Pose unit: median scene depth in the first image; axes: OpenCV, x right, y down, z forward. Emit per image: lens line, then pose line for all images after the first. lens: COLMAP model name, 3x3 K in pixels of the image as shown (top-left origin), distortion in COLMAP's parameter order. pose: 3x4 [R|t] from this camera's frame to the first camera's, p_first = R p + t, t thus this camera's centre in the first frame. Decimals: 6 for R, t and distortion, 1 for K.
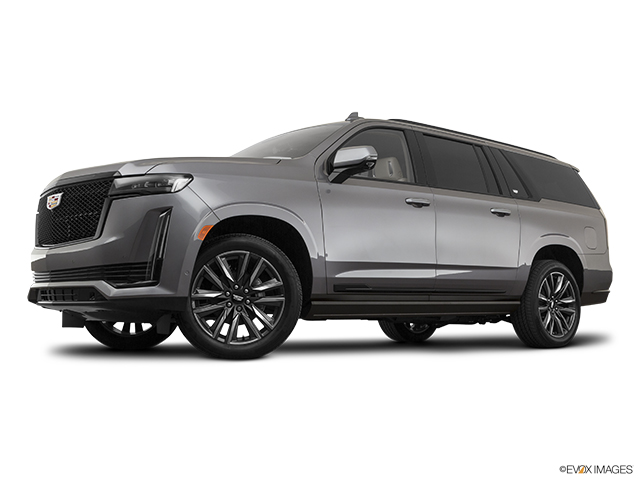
lens RADIAL K [[773.7, 0, 320.0], [0, 773.7, 240.0], [0, 0, 1]] dist [0.005755, 0.001821]
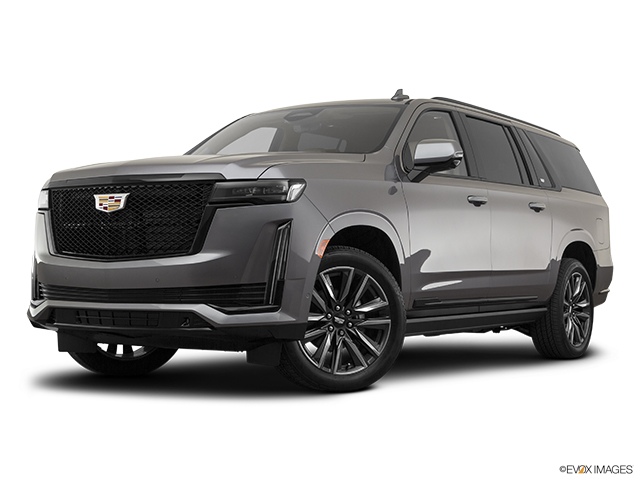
lens RADIAL K [[1131.9, 0, 320.0], [0, 1131.9, 240.0], [0, 0, 1]] dist [-0.004323, 0.025783]
pose [[0.956842, 0.006598, 0.290534, -0.484453], [-0.023400, 0.998245, 0.054396, -0.081611], [-0.289665, -0.058847, 0.955317, -0.192470]]
